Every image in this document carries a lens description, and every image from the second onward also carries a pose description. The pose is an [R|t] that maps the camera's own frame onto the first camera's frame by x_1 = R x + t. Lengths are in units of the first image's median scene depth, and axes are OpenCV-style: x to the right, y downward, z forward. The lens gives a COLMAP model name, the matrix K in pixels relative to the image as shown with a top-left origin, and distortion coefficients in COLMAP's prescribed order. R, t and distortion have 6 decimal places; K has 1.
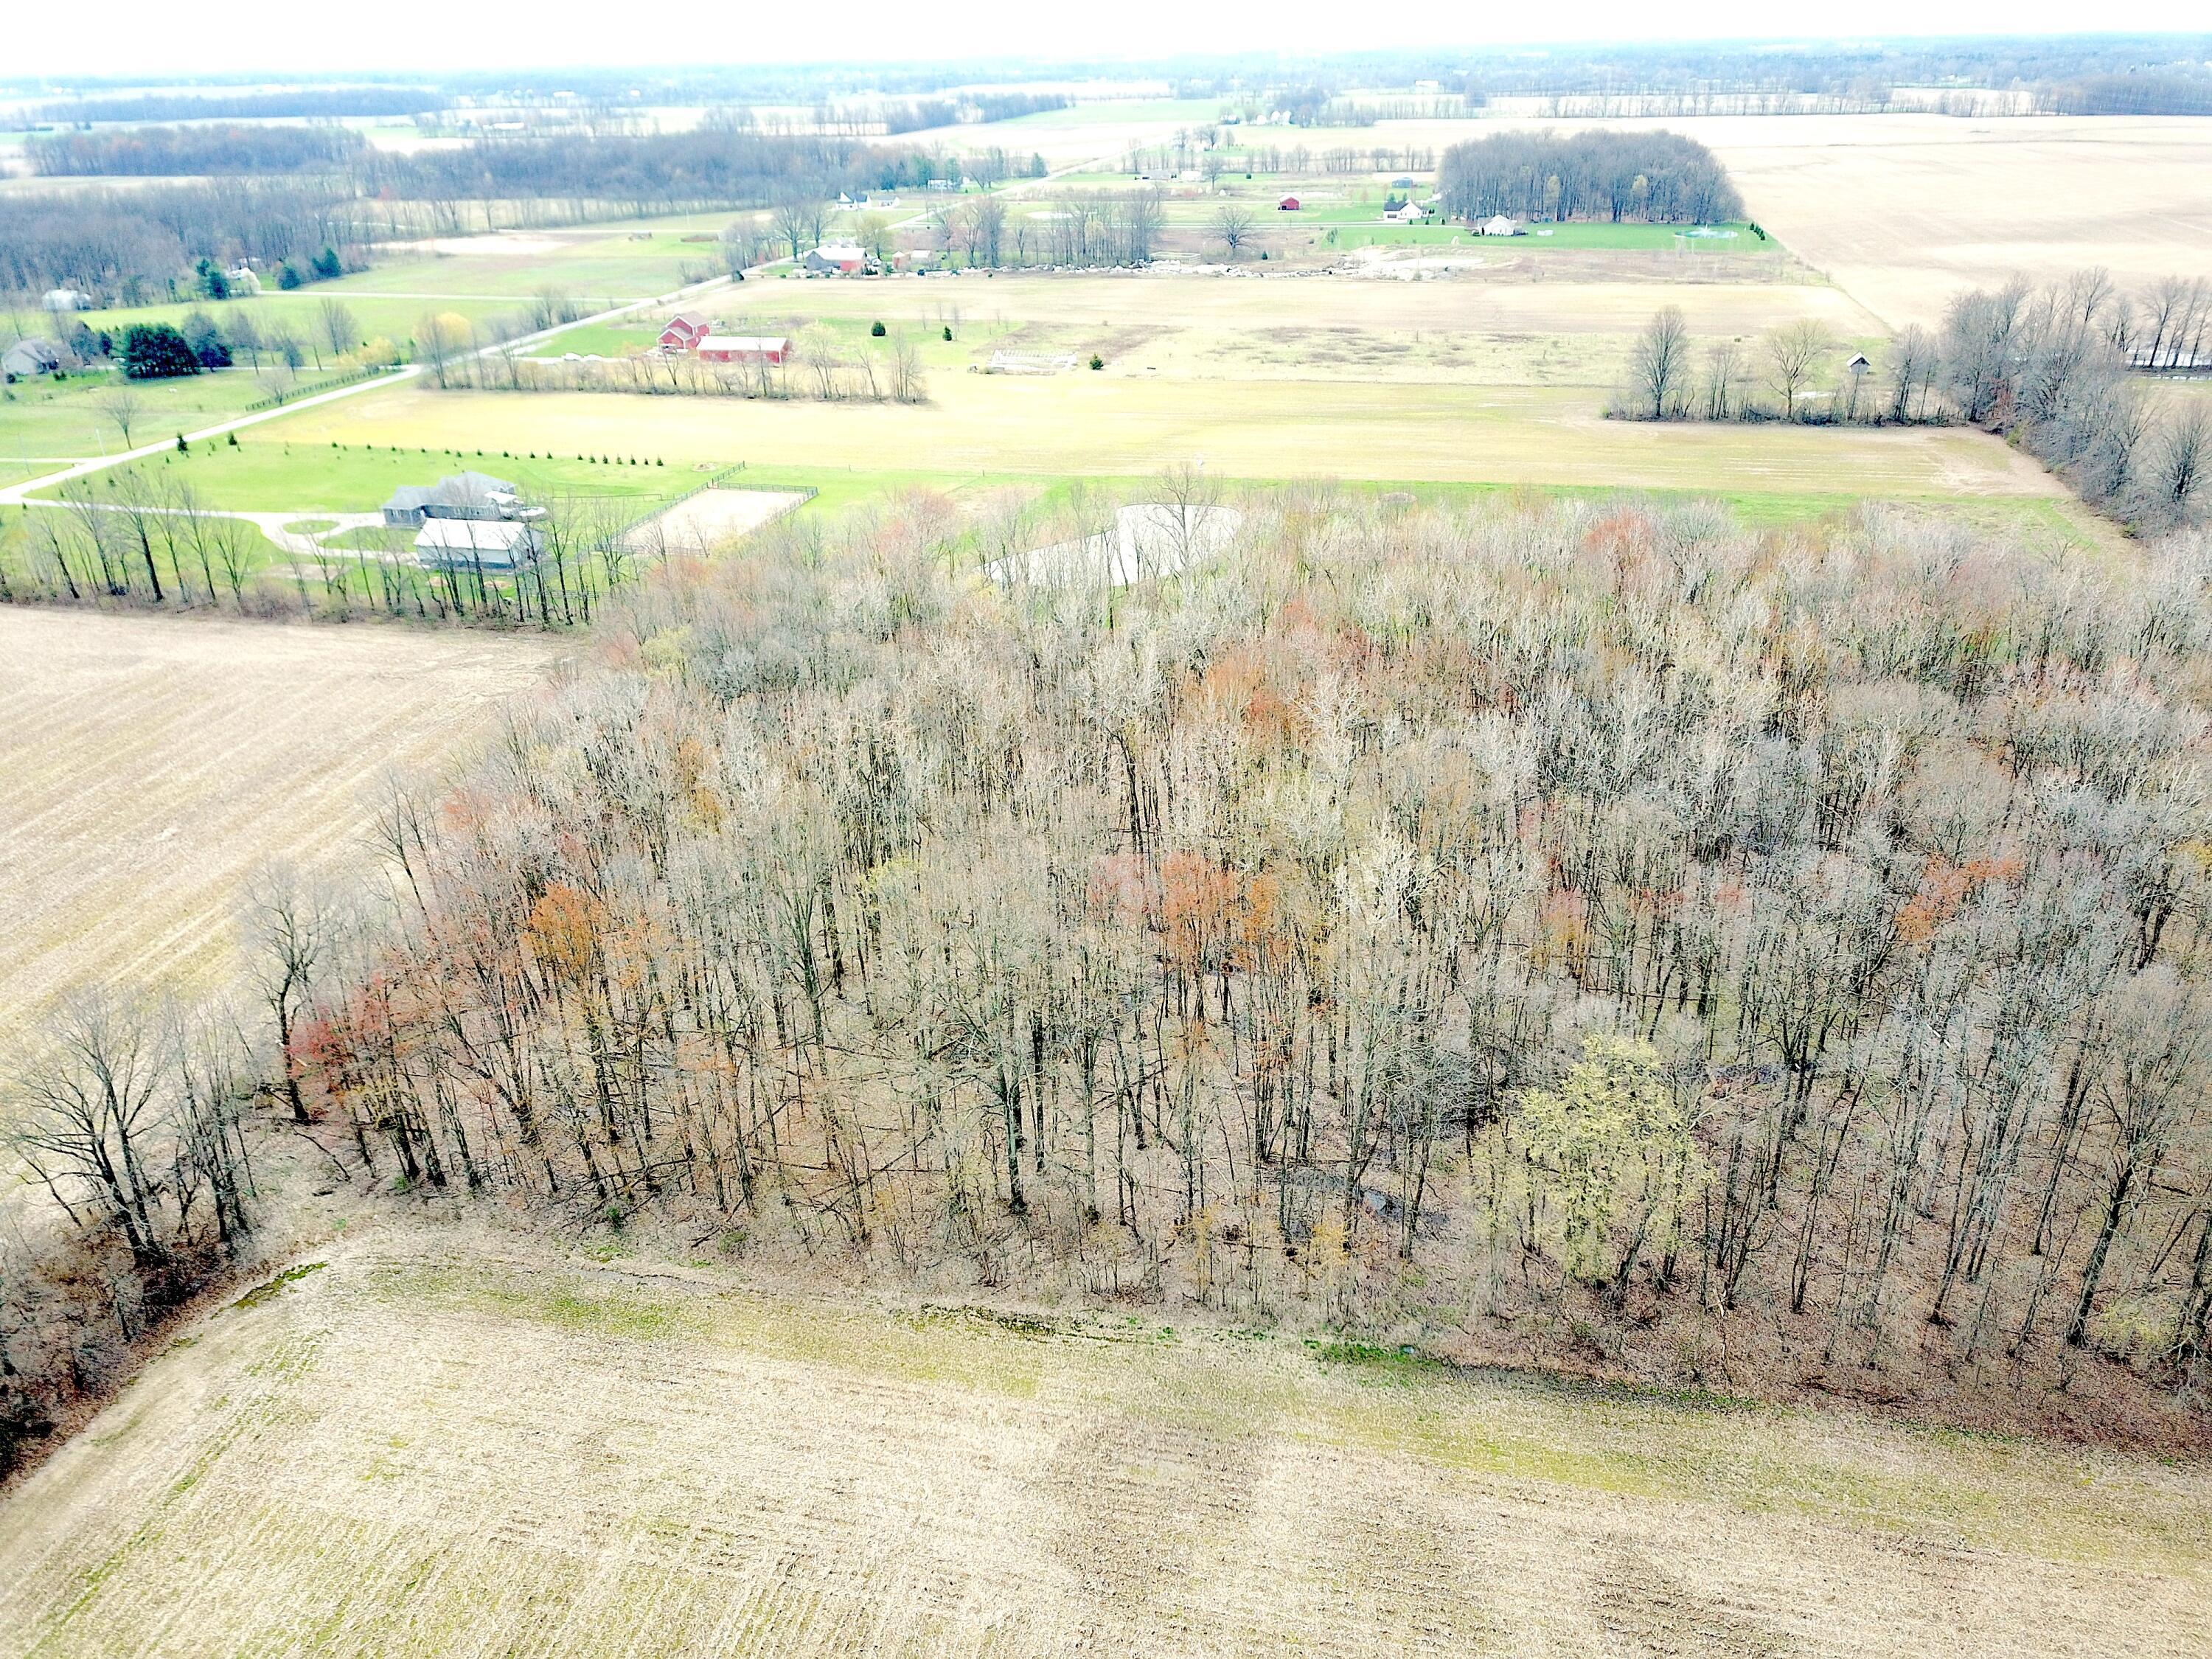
lens RADIAL K [[1693.2, 0, 1097.0], [0, 1693.2, 825.4], [0, 0, 1]] dist [0.020855, -0.014265]
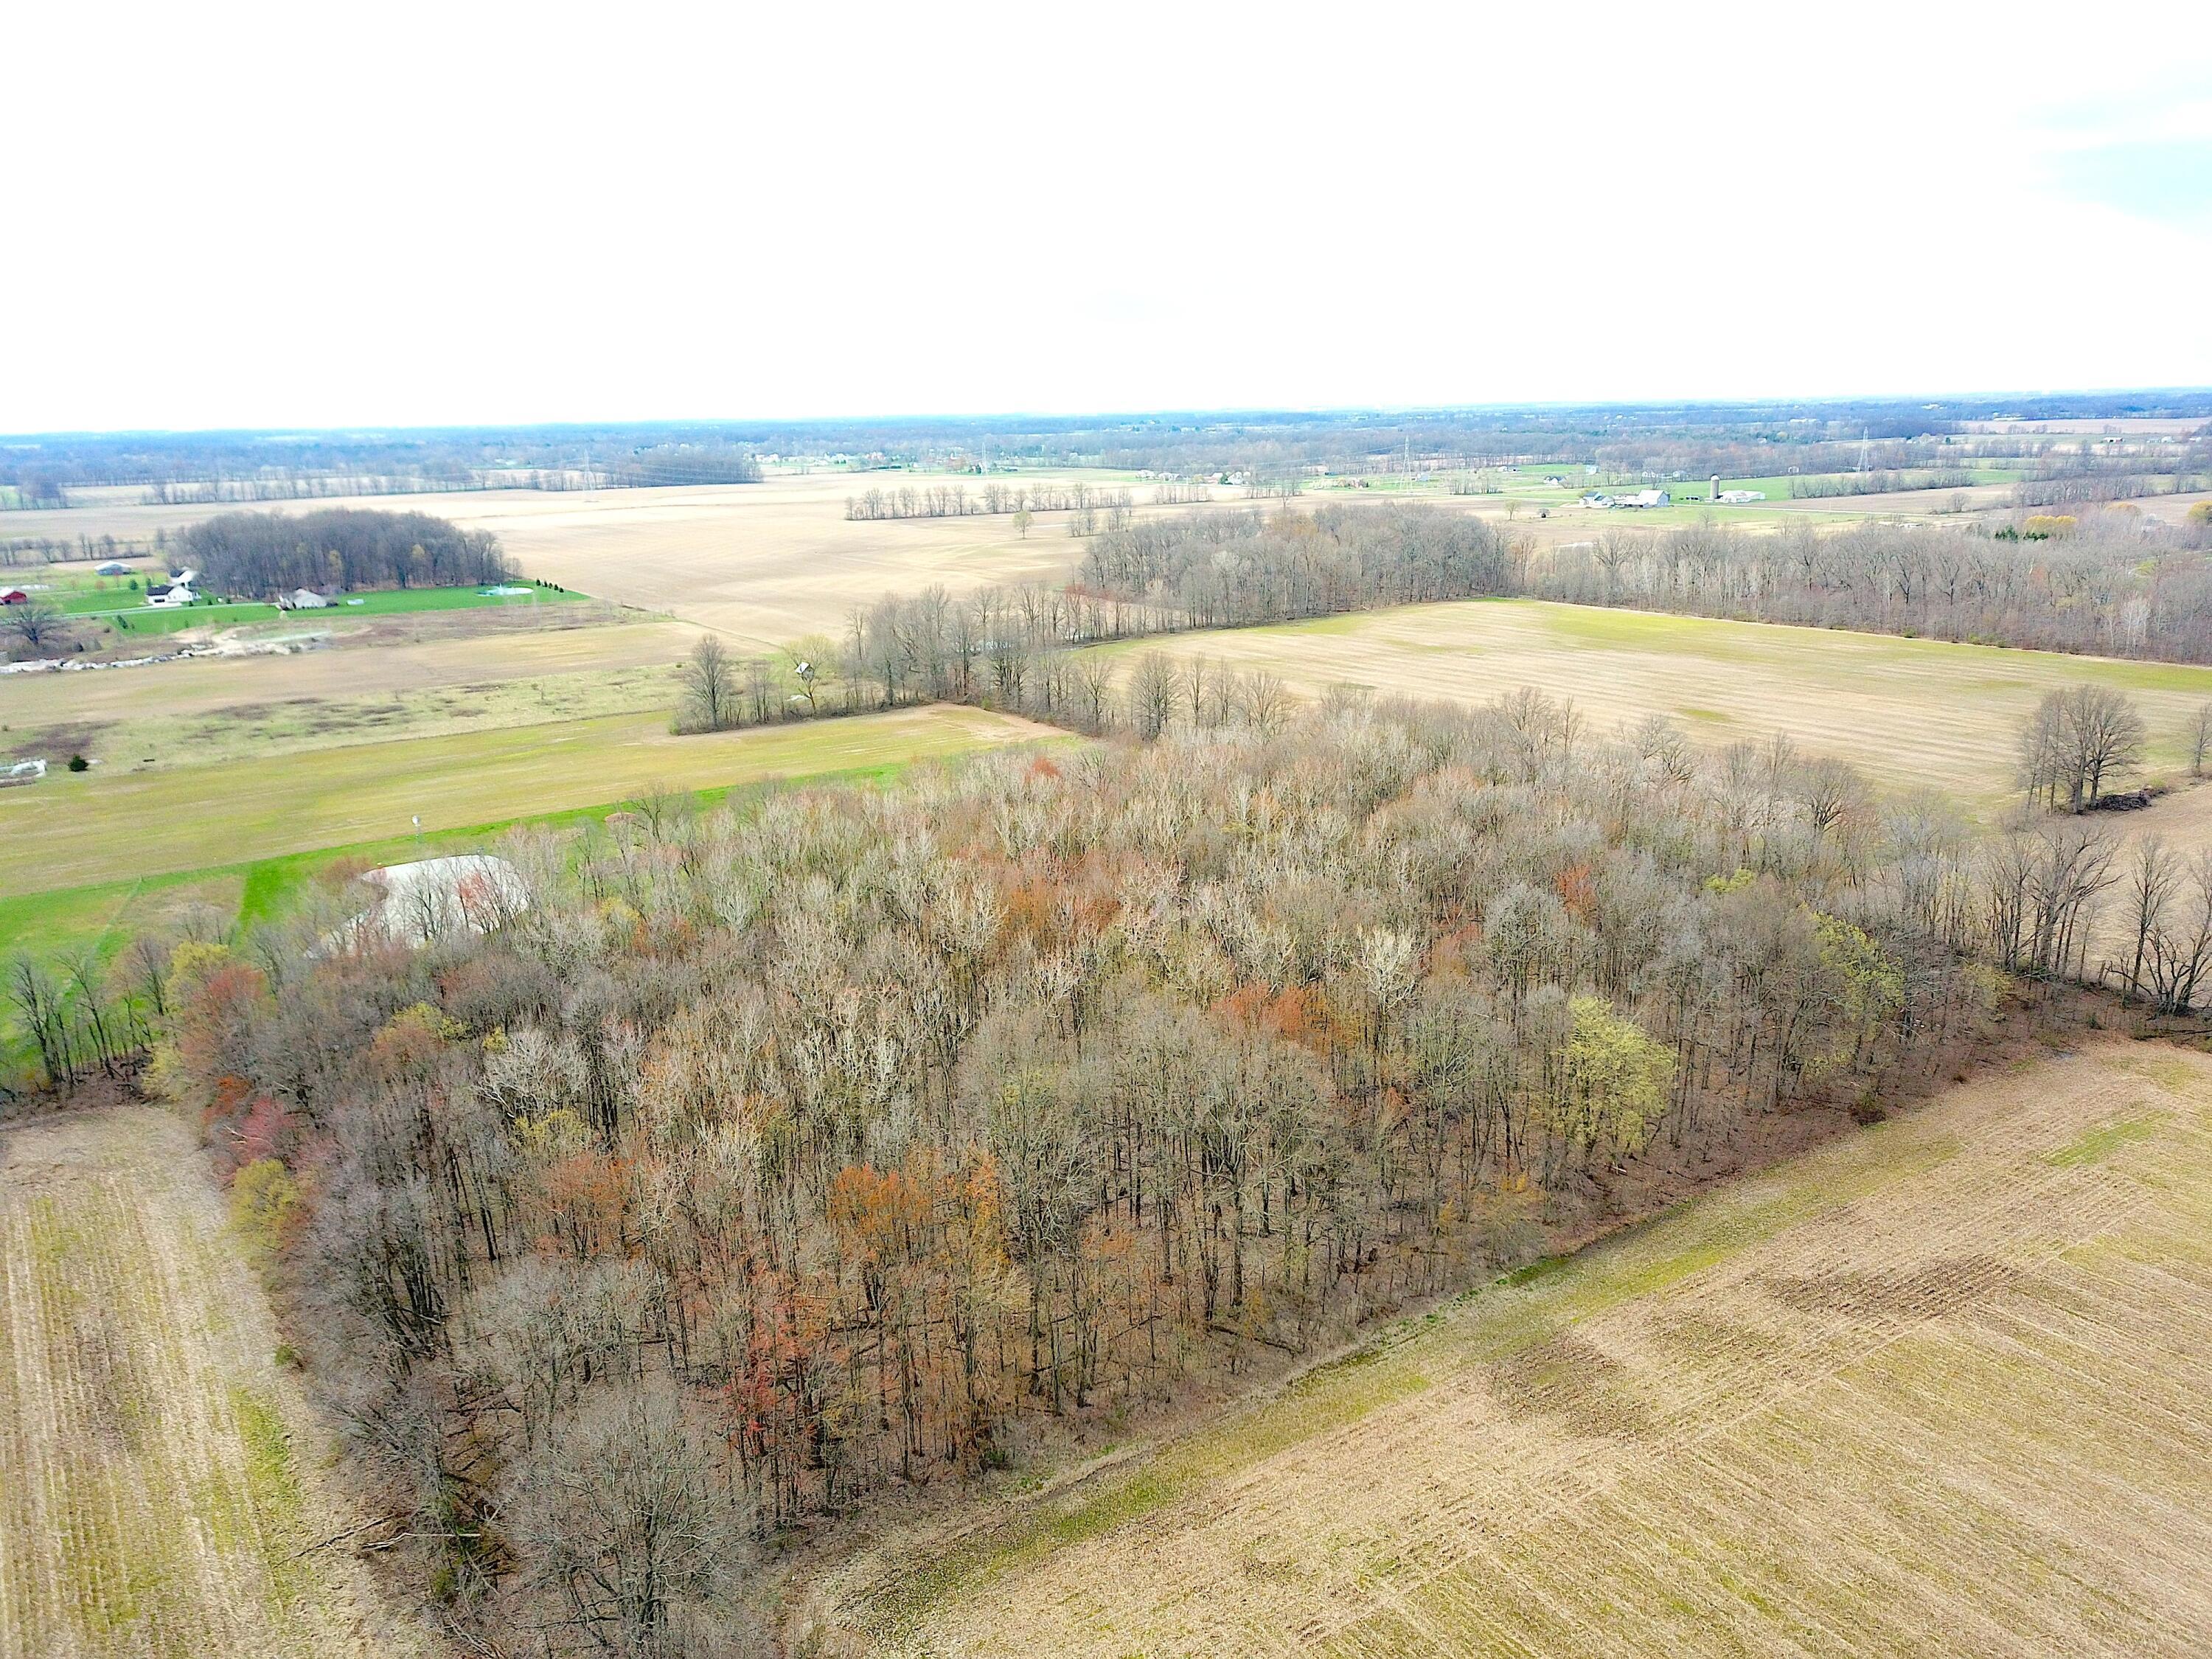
lens RADIAL K [[1693.2, 0, 1093.3], [0, 1693.2, 792.3], [0, 0, 1]] dist [0.020855, -0.014265]
pose [[0.697059, -0.158971, 0.699169, -0.710333], [0.309760, 0.946188, -0.093690, -0.031292], [-0.646651, 0.281882, 0.708791, 0.088148]]
